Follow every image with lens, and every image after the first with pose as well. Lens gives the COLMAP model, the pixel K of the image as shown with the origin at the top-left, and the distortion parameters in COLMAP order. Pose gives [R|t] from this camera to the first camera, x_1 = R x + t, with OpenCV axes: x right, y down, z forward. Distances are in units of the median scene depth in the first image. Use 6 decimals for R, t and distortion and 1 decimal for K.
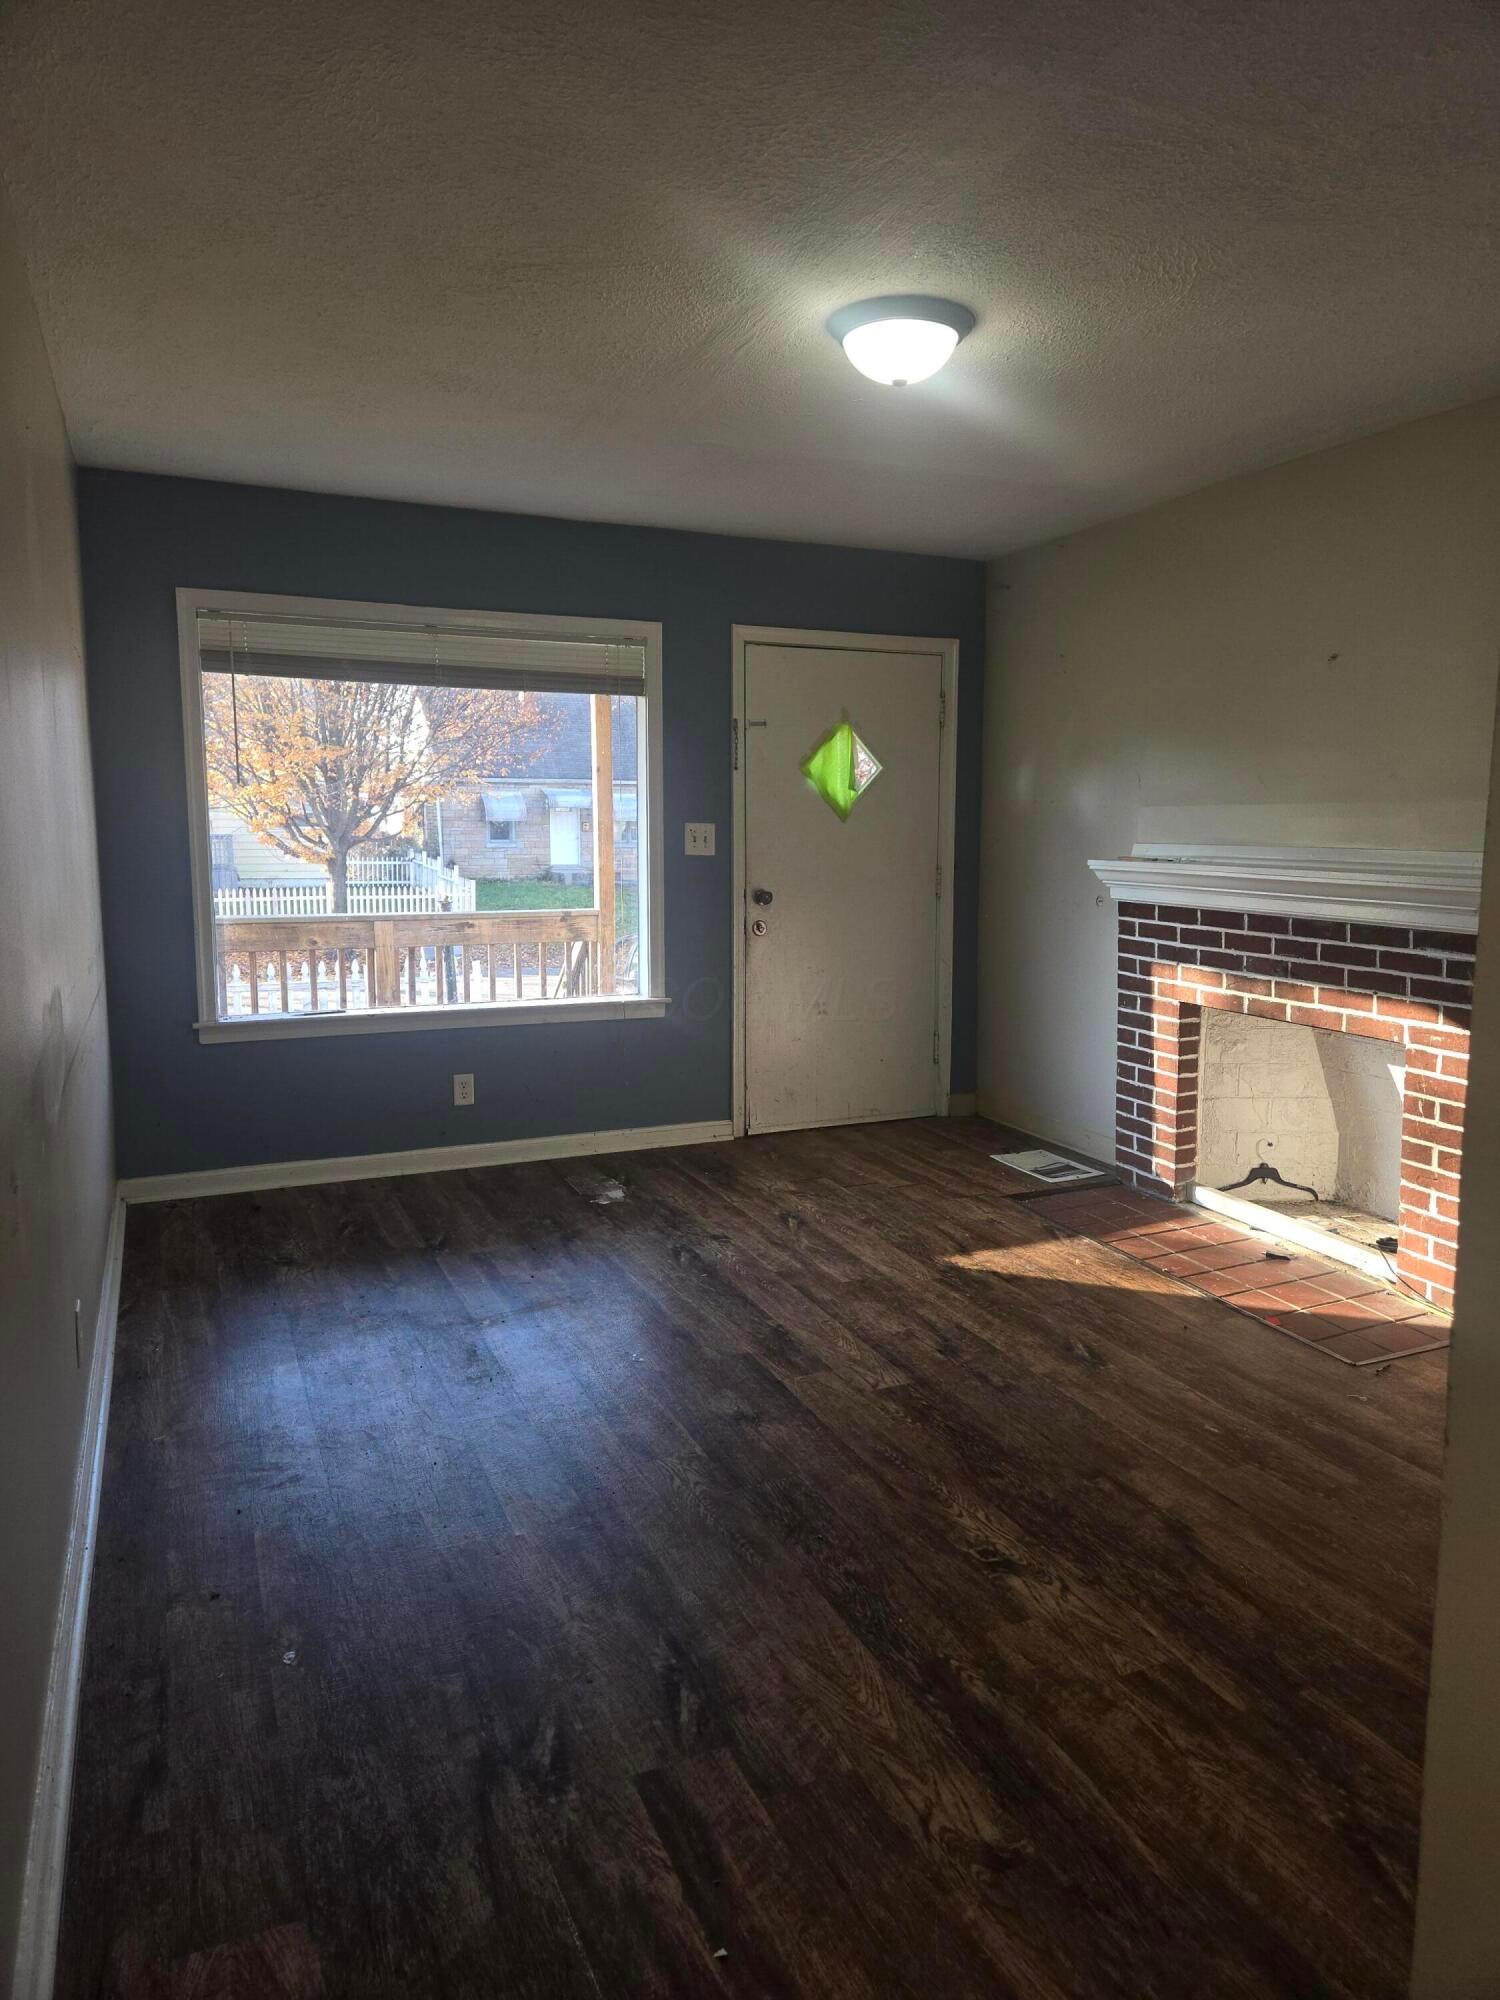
lens RADIAL K [[1347.8, 0, 750.0], [0, 1347.8, 1000.0], [0, 0, 1]] dist [0.083371, -0.081111]
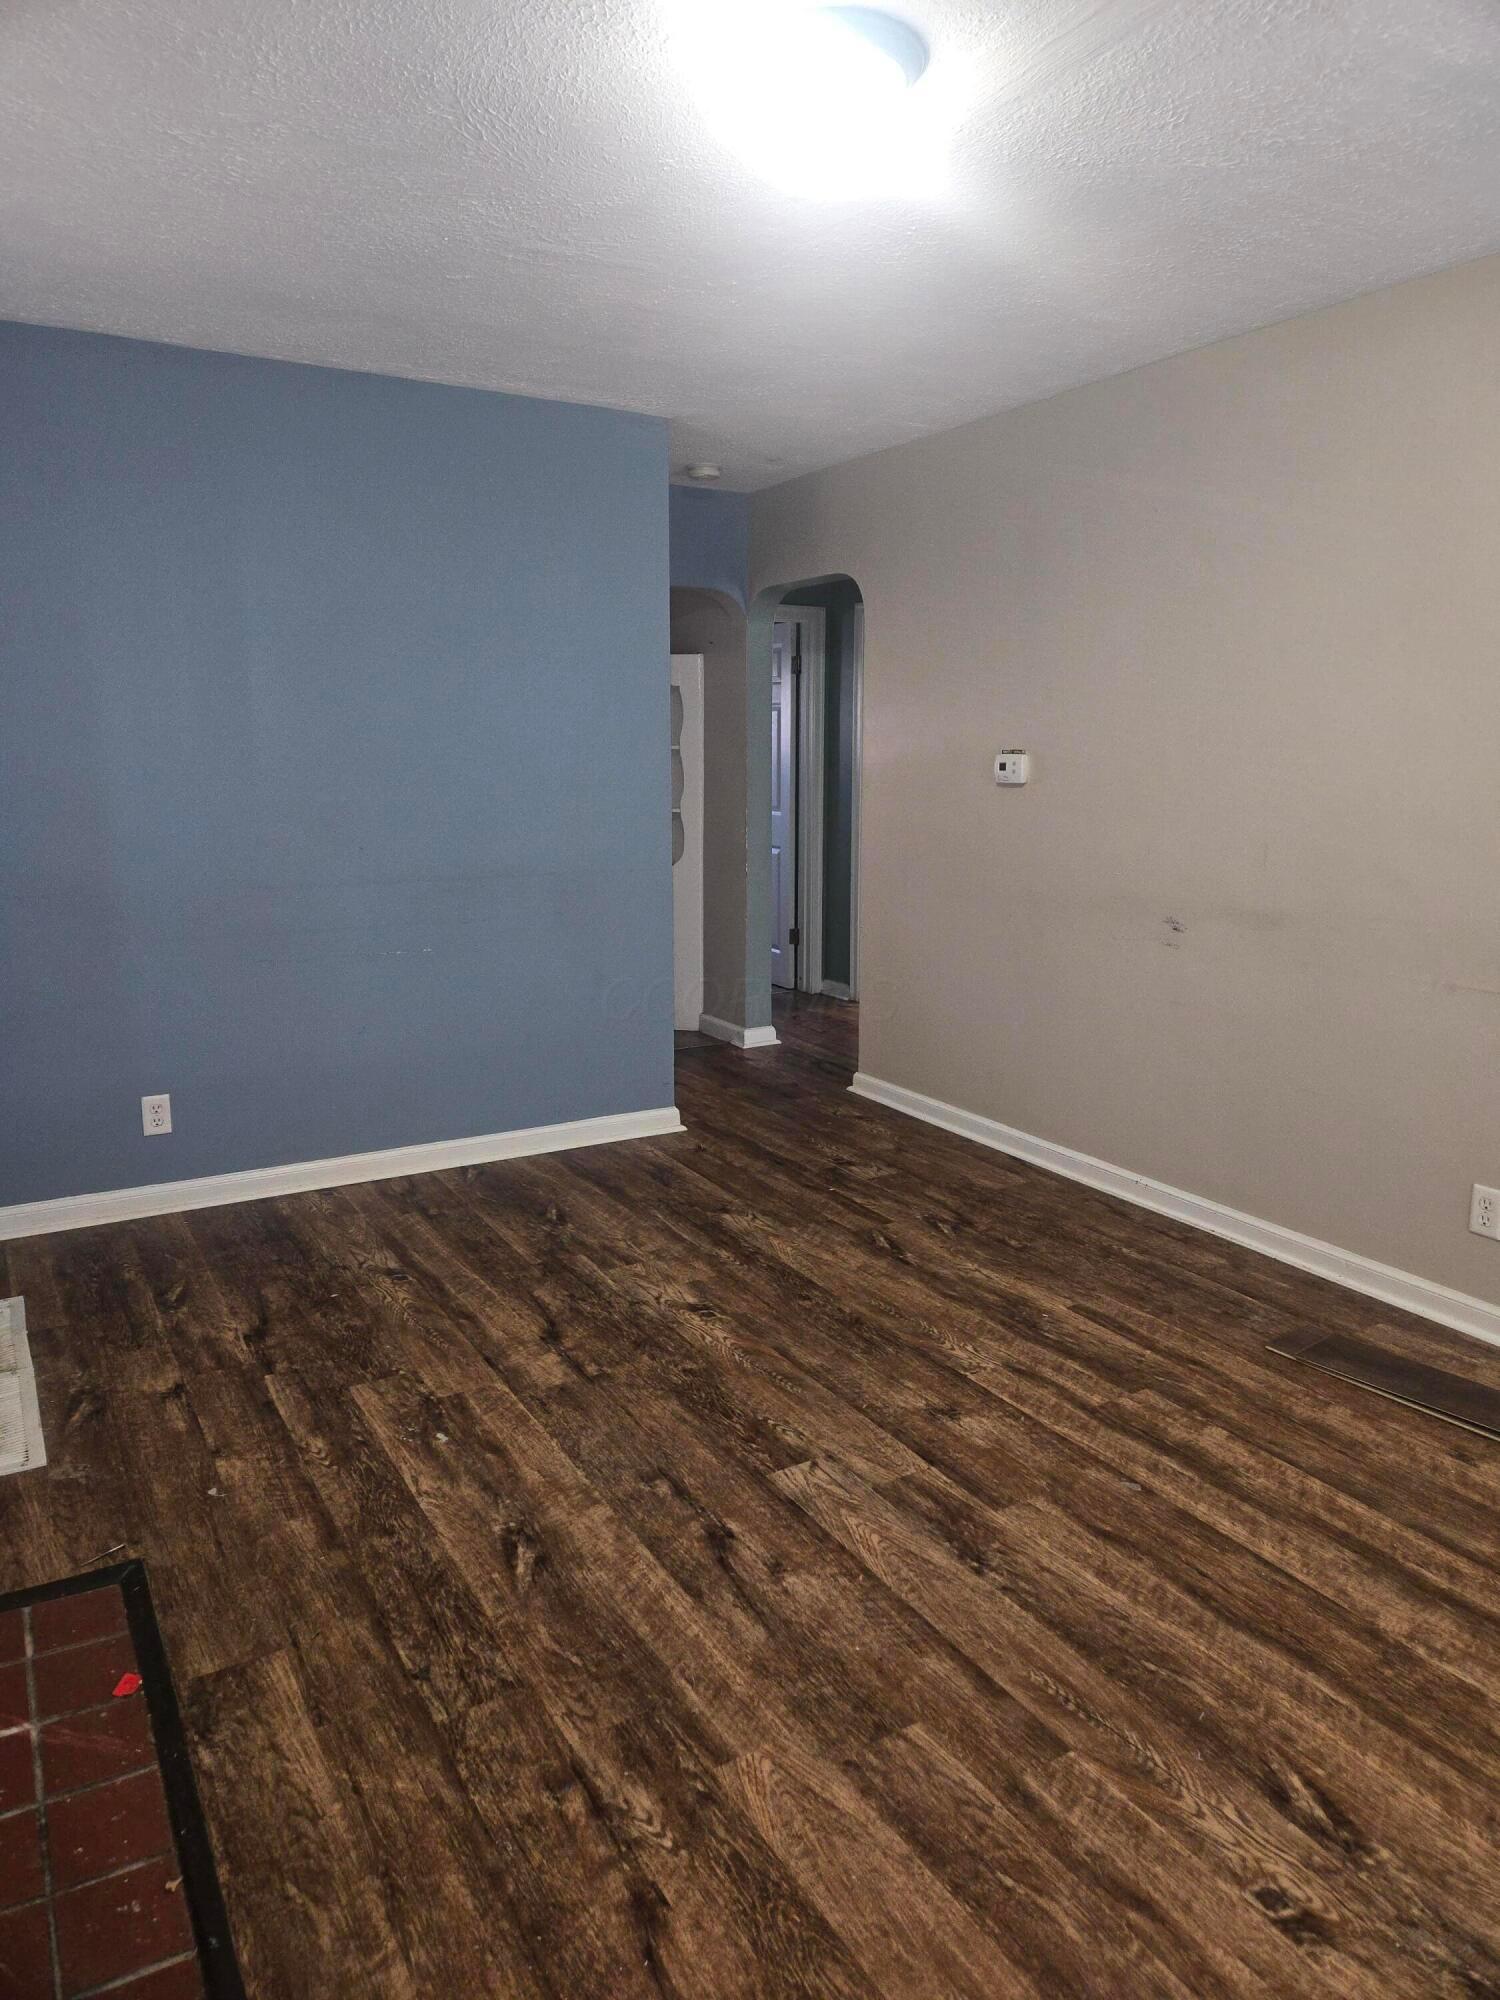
lens RADIAL K [[1317.8, 0, 750.0], [0, 1317.8, 1000.0], [0, 0, 1]] dist [0.084751, -0.068490]
pose [[-0.992386, 0.018068, -0.121836, 0.187803], [-0.022453, 0.946069, 0.323187, -0.200111], [0.121105, 0.323462, -0.938460, 1.396087]]
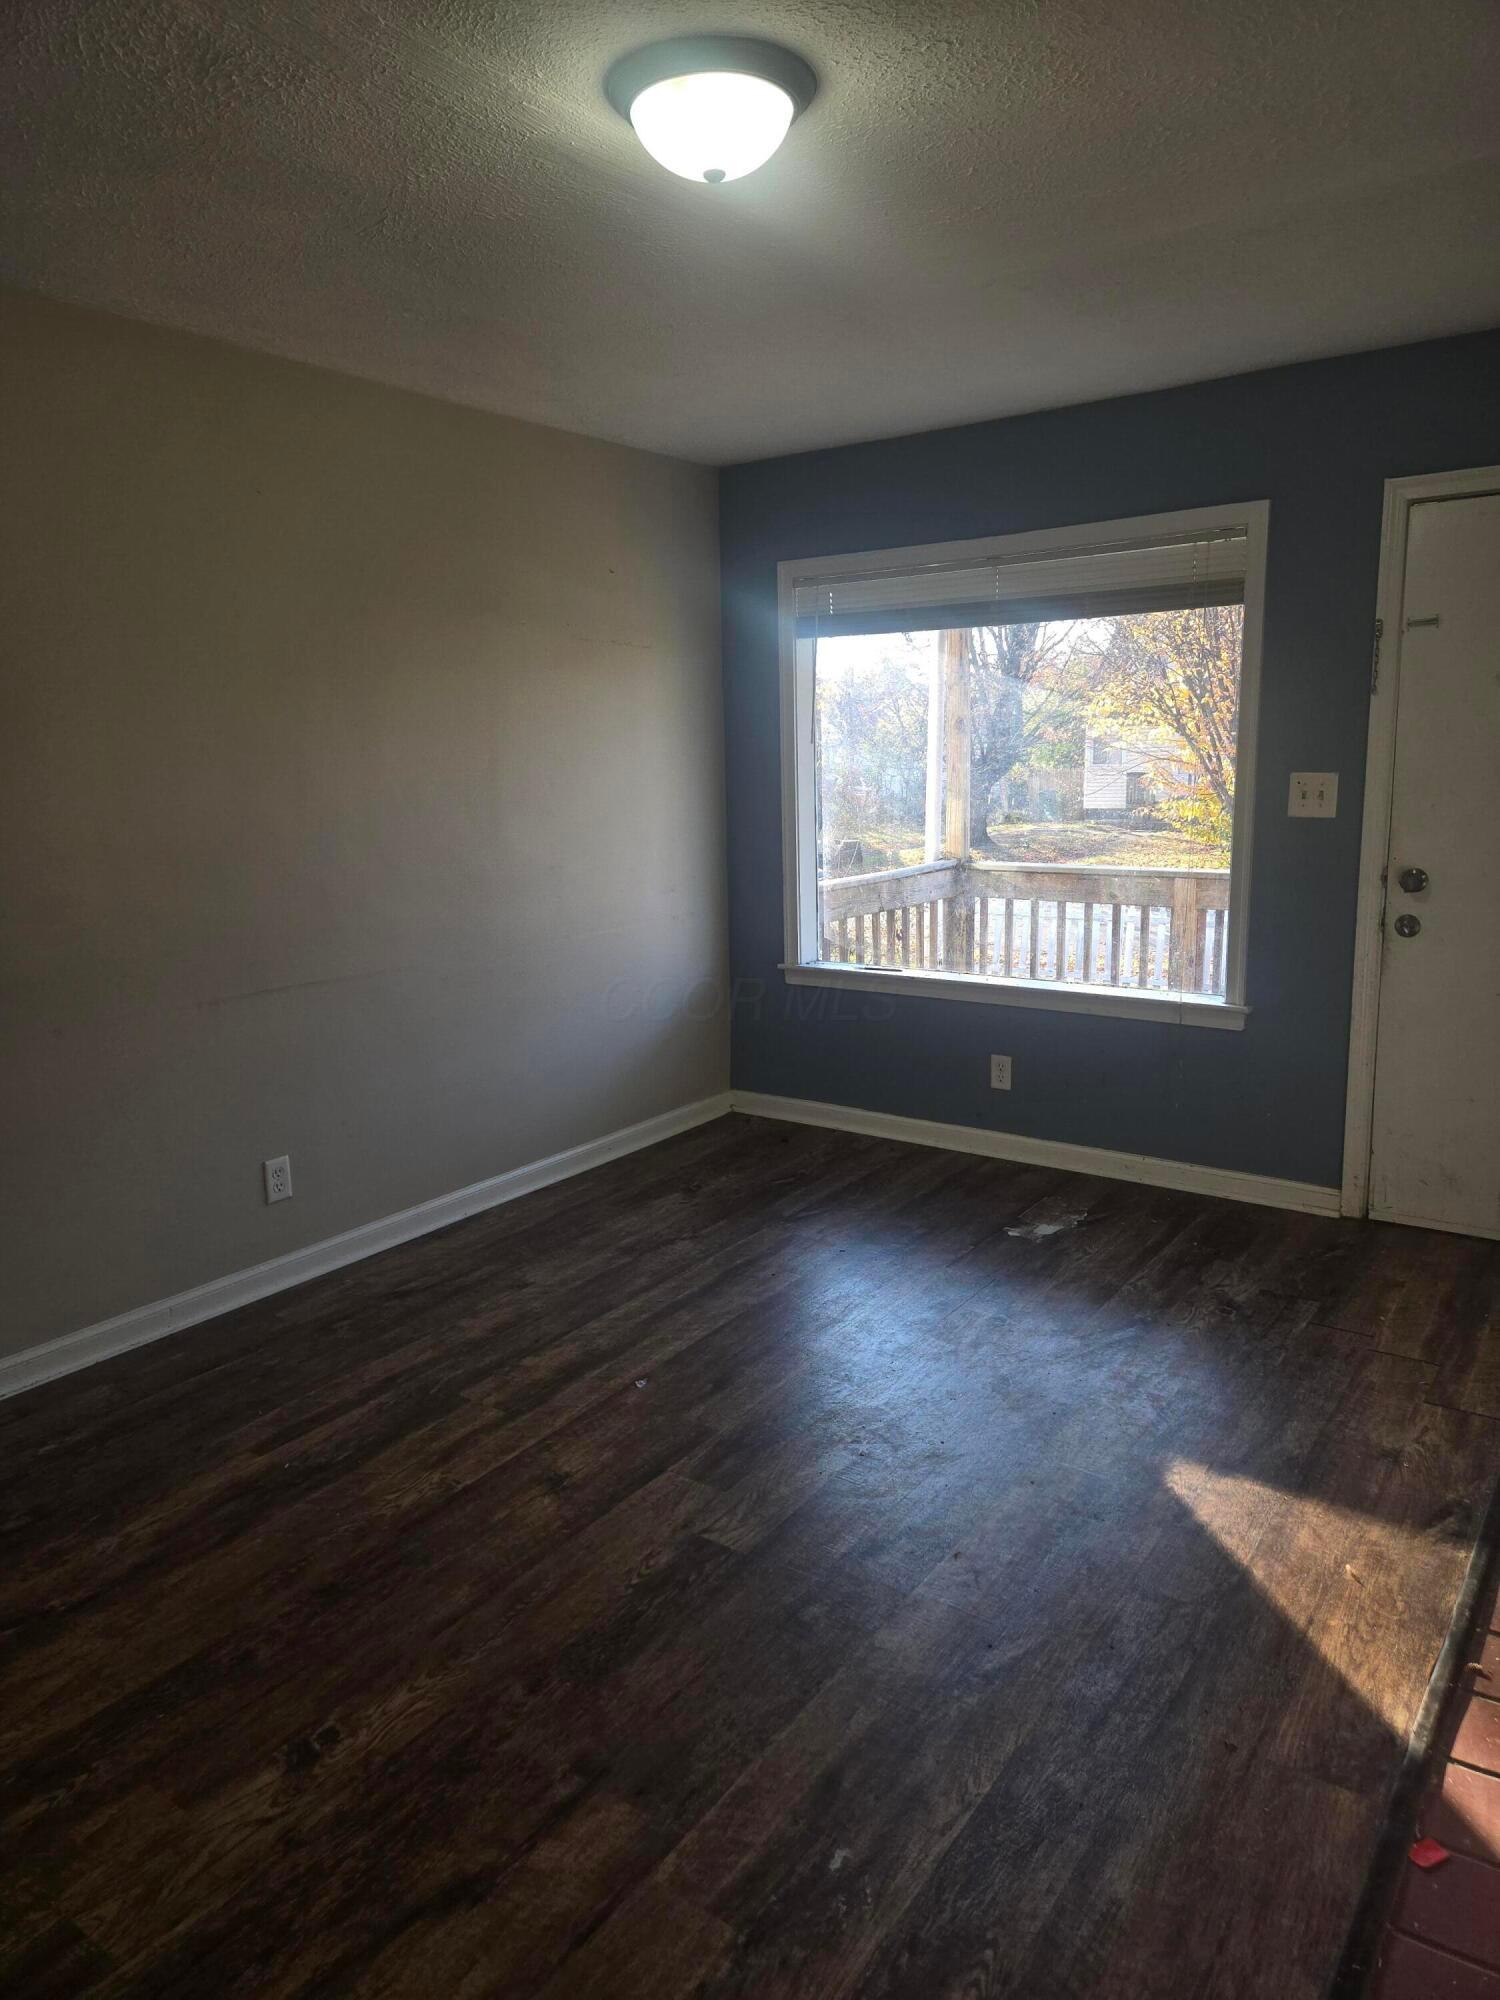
lens RADIAL K [[1317.8, 0, 750.0], [0, 1317.8, 1000.0], [0, 0, 1]] dist [0.084751, -0.068490]
pose [[0.505246, 0.145400, -0.850638, 0.598877], [-0.093500, 0.989124, 0.113537, -0.088874], [0.857895, 0.022170, 0.513346, 0.525009]]
